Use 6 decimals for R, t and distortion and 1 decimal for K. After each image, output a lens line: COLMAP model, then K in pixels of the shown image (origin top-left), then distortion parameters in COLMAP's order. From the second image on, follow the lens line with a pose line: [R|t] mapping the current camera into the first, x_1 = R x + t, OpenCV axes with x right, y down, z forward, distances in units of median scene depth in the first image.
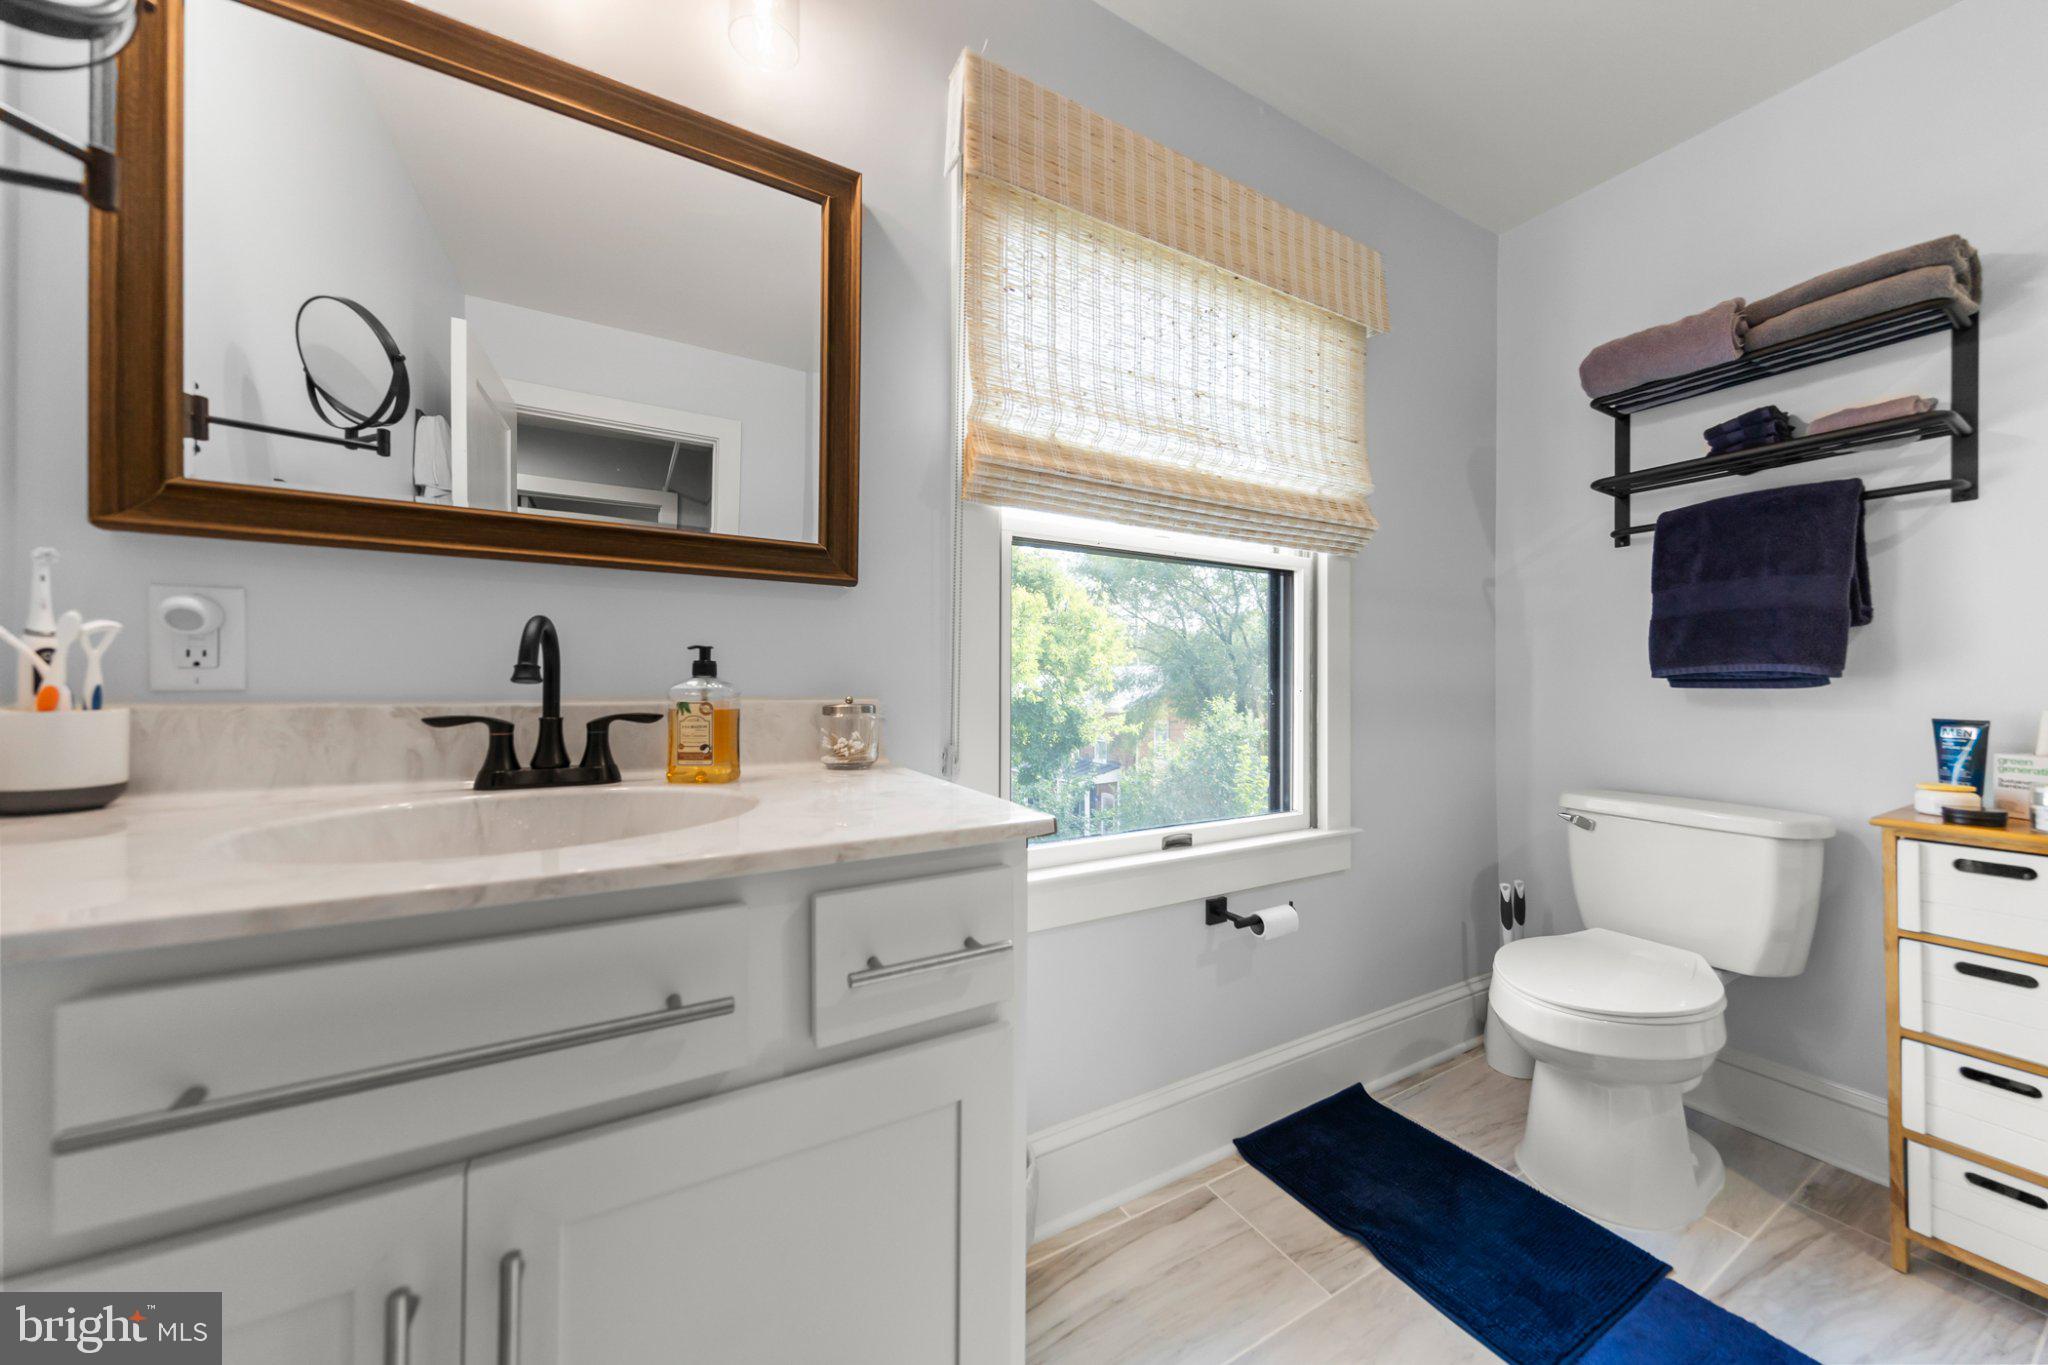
lens RADIAL K [[700.1, 0, 1021.9], [0, 700.1, 677.3], [0, 0, 1]] dist [-0.000355, 0.000001]
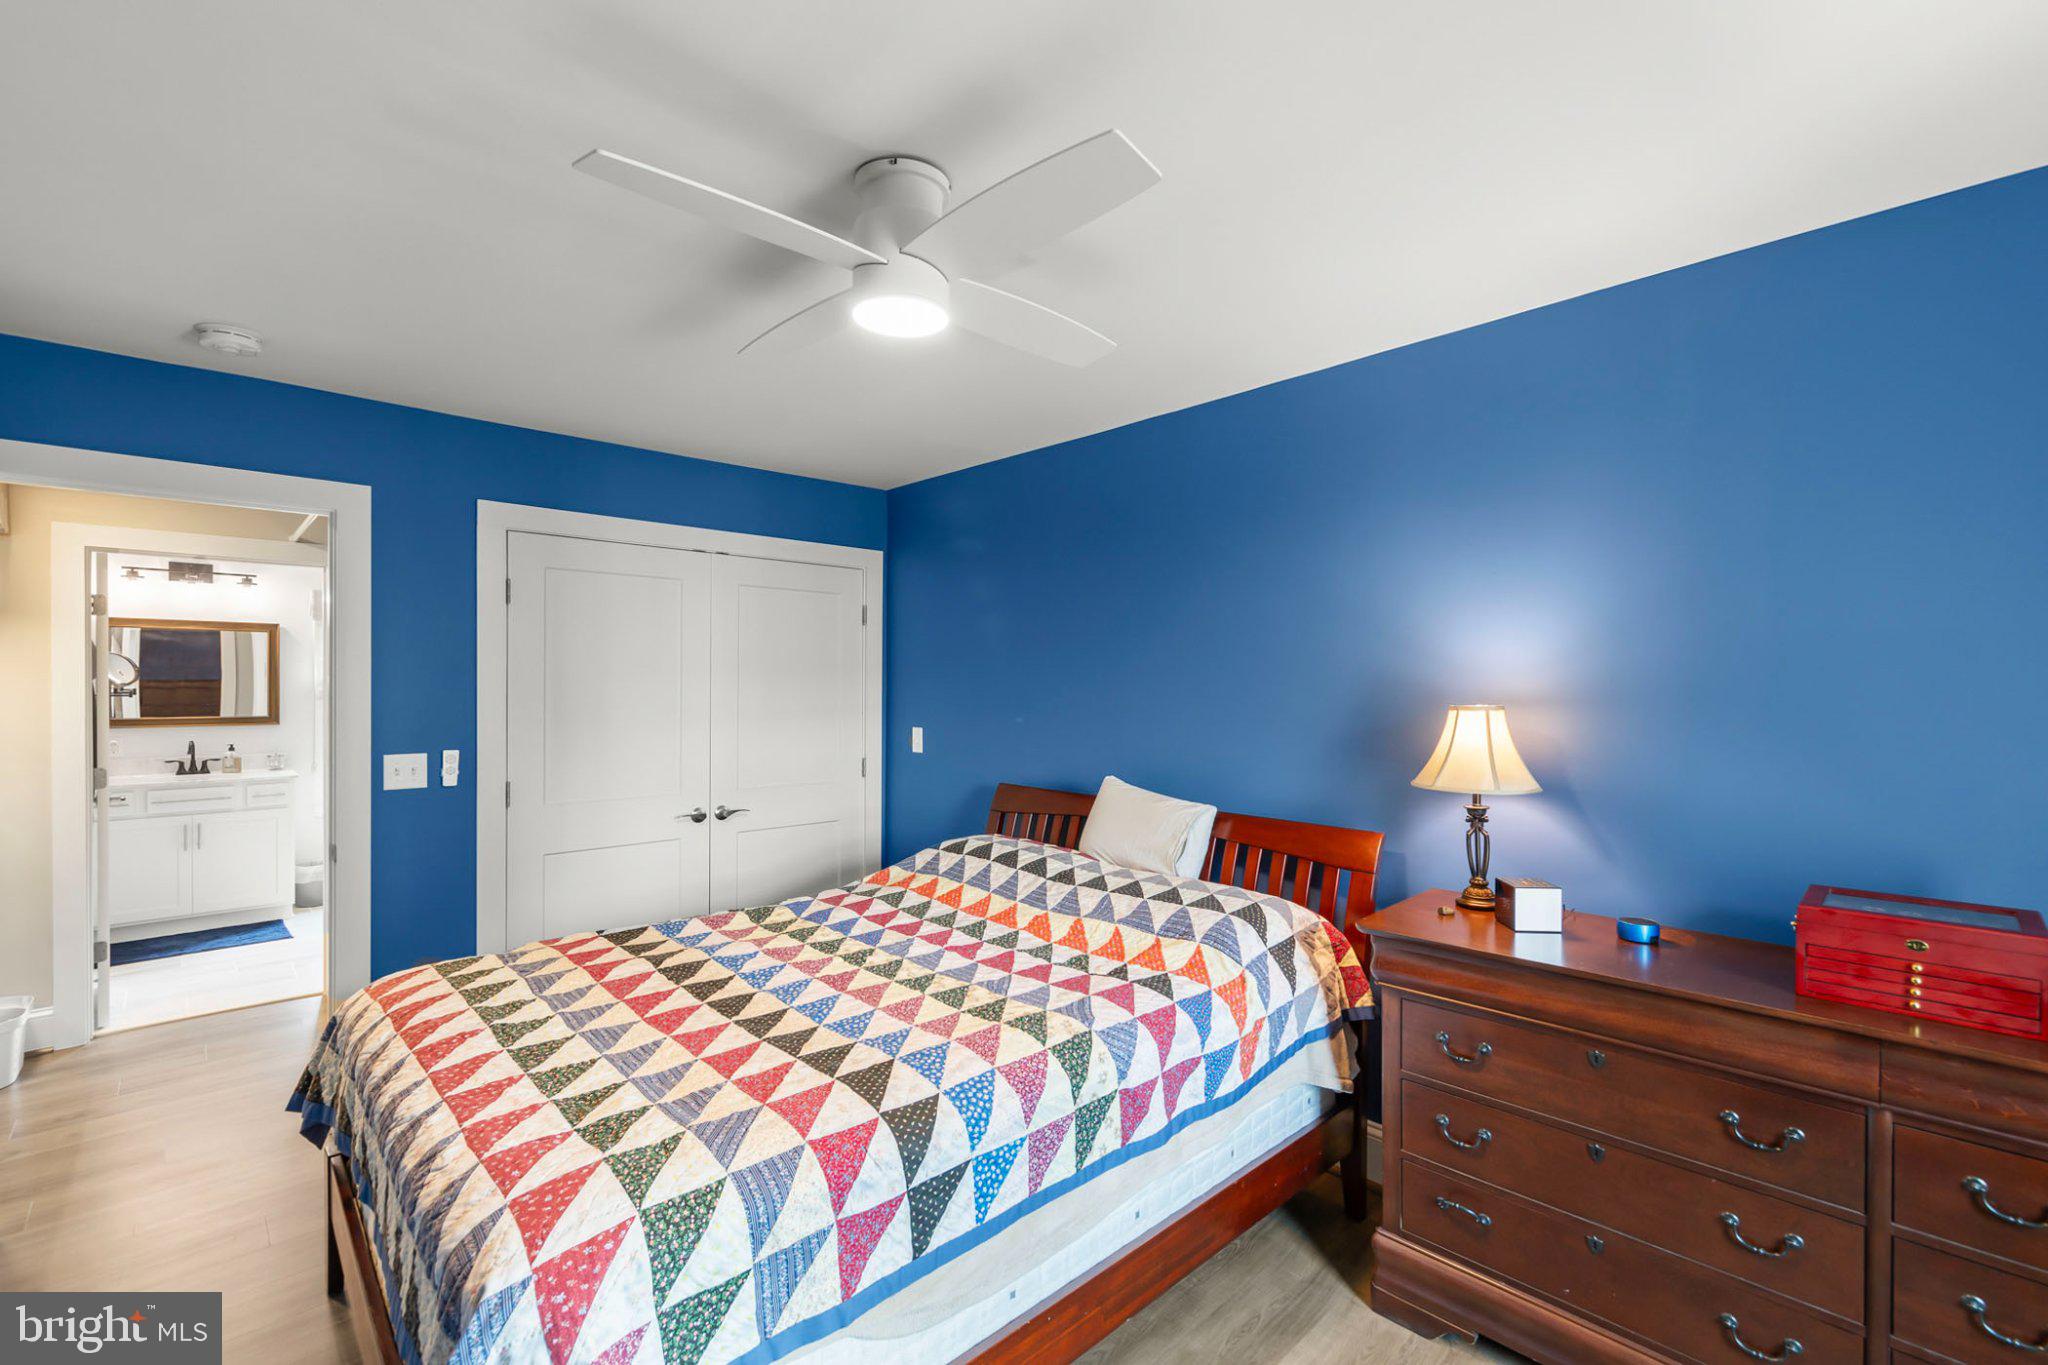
lens RADIAL K [[879.6, 0, 1024.9], [0, 879.6, 682.3], [0, 0, 1]] dist [0.007458, -0.000217]
pose [[0.969503, -0.008483, 0.244934, 3.416514], [0.006852, 0.999948, 0.007511, -0.490392], [-0.244985, -0.005604, 0.969511, -6.353373]]
